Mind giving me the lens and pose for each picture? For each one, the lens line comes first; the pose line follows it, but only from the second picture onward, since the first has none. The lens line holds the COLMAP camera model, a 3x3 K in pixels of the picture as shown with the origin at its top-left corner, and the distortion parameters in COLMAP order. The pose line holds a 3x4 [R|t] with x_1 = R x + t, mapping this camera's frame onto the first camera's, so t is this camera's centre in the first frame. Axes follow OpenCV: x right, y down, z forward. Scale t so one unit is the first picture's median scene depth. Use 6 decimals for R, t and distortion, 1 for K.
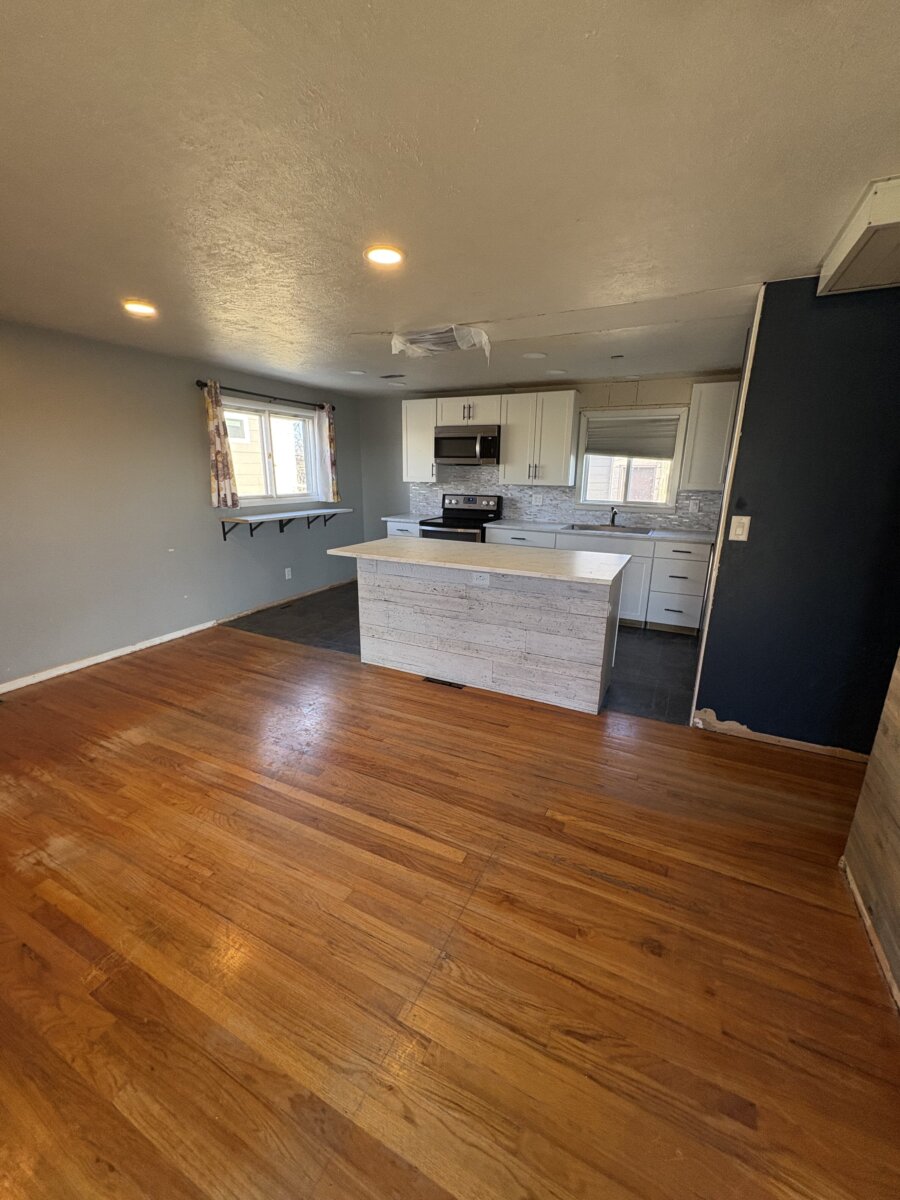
lens RADIAL K [[476.8, 0, 454.4], [0, 476.8, 598.9], [0, 0, 1]] dist [-0.000749, 0.000195]
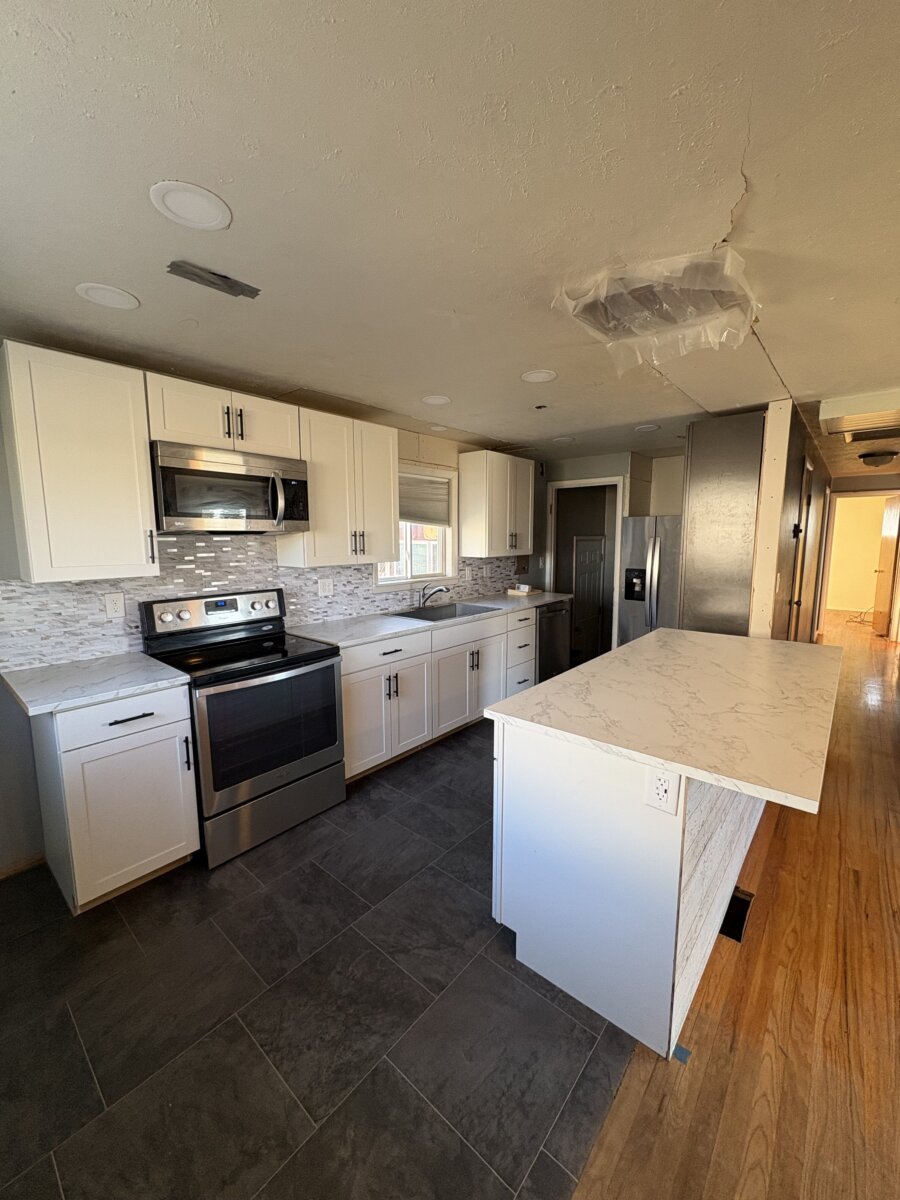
lens RADIAL K [[476.8, 0, 454.4], [0, 476.8, 598.9], [0, 0, 1]] dist [-0.000749, 0.000195]
pose [[0.244930, -0.139393, 0.959468, -0.405885], [0.261369, 0.962466, 0.073107, -0.210671], [-0.933646, 0.232869, 0.272170, 0.735293]]
